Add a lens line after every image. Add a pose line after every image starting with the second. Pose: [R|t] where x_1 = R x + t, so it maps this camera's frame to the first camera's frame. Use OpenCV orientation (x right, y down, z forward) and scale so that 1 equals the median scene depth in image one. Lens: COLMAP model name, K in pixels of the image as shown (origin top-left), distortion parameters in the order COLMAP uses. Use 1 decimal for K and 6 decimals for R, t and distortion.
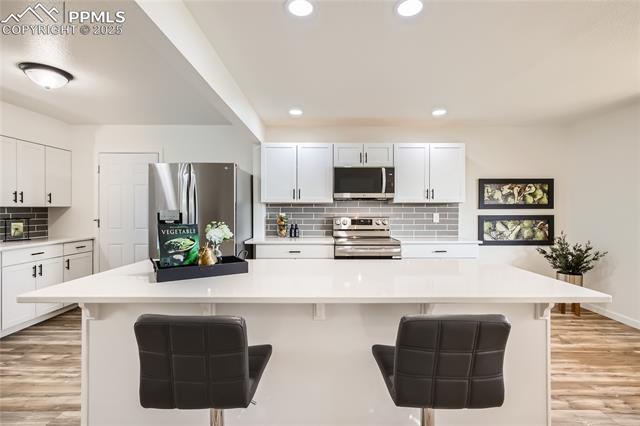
lens RADIAL K [[299.1, 0, 326.4], [0, 299.1, 211.3], [0, 0, 1]] dist [0.001369, 0.000918]
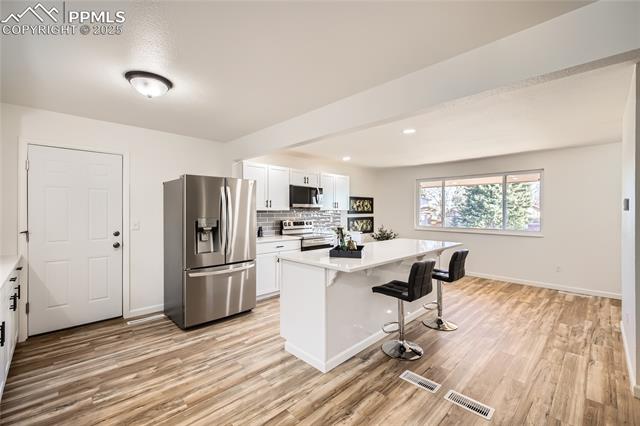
lens RADIAL K [[270.9, 0, 321.0], [0, 270.9, 212.1], [0, 0, 1]] dist [0.007337, -0.001088]
pose [[0.717712, -0.002426, 0.696336, -0.740674], [0.002490, 0.999996, 0.000917, -0.020333], [-0.696336, 0.001075, 0.717715, -0.018688]]
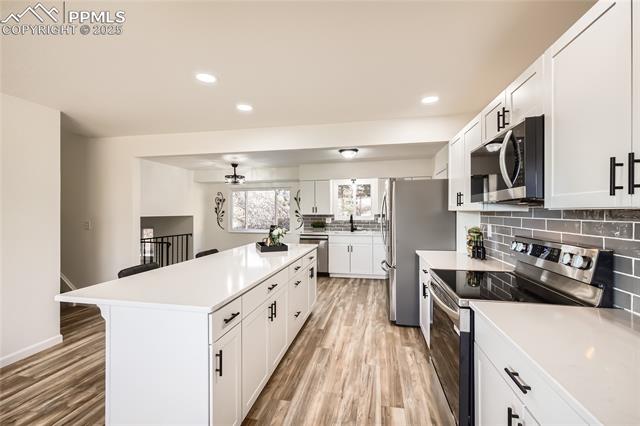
lens RADIAL K [[270.9, 0, 320.3], [0, 270.9, 212.1], [0, 0, 1]] dist [0.007337, -0.001088]
pose [[-0.209845, 0.000118, -0.977735, 0.616254], [-0.002355, 0.999997, 0.000626, -0.024042], [0.977732, 0.002434, -0.209844, 0.777642]]
